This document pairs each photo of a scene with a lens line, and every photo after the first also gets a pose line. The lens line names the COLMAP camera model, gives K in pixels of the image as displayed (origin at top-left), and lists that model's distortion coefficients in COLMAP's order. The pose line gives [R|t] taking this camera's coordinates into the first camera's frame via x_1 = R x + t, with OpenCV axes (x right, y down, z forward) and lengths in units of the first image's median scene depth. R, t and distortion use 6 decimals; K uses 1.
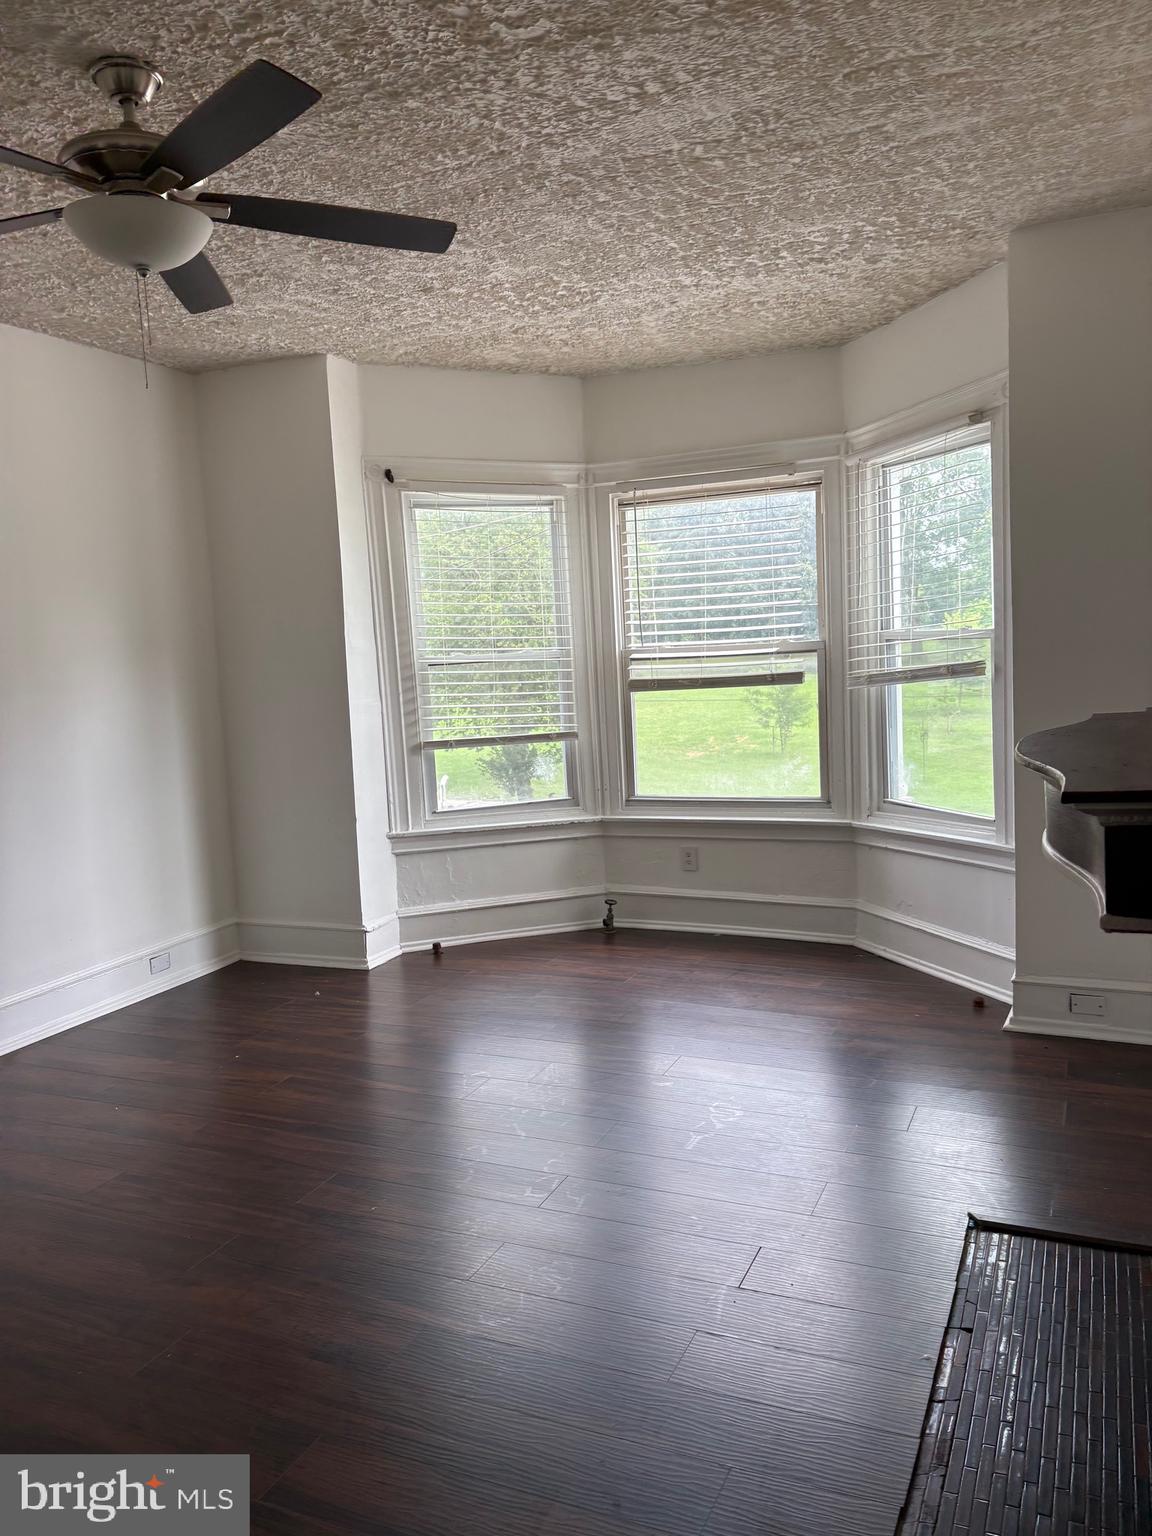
lens RADIAL K [[1169.9, 0, 578.6], [0, 1169.9, 760.3], [0, 0, 1]] dist [0.041381, -0.040304]
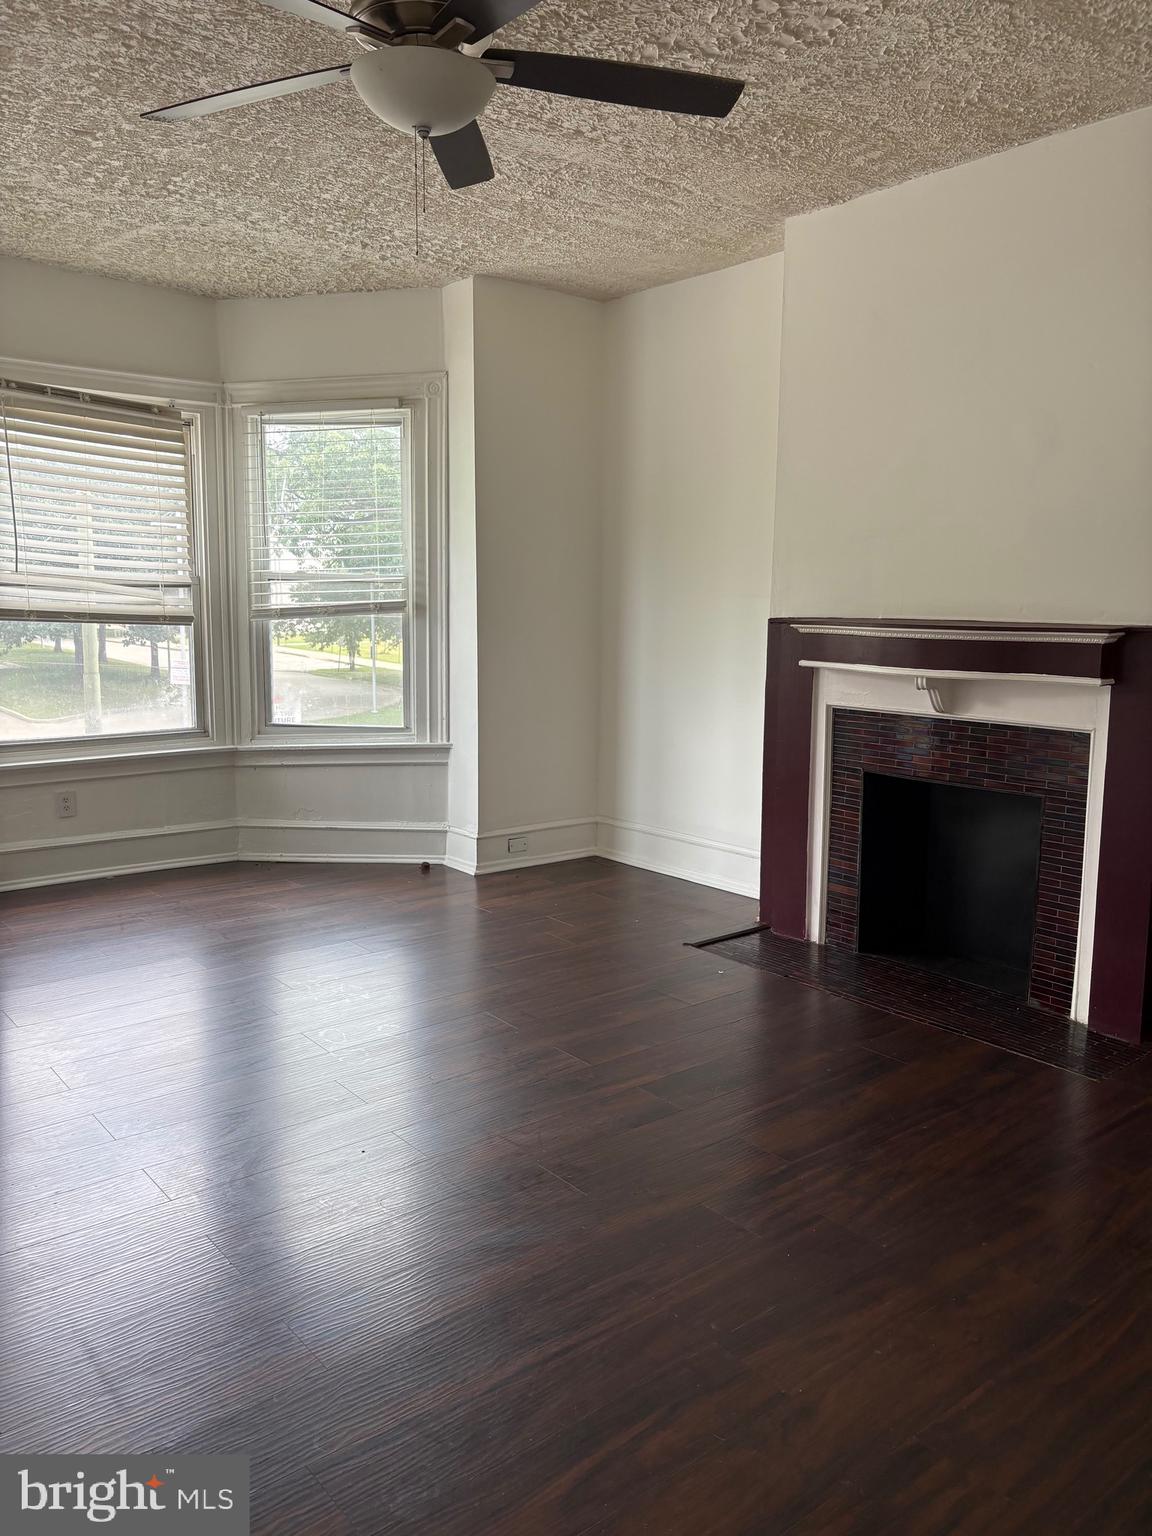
lens RADIAL K [[1169.9, 0, 585.9], [0, 1169.9, 765.7], [0, 0, 1]] dist [0.041381, -0.040304]
pose [[0.438216, -0.080765, 0.895234, -0.603447], [0.062137, 0.996295, 0.059466, 0.026019], [-0.896720, 0.029568, 0.441610, 0.232575]]
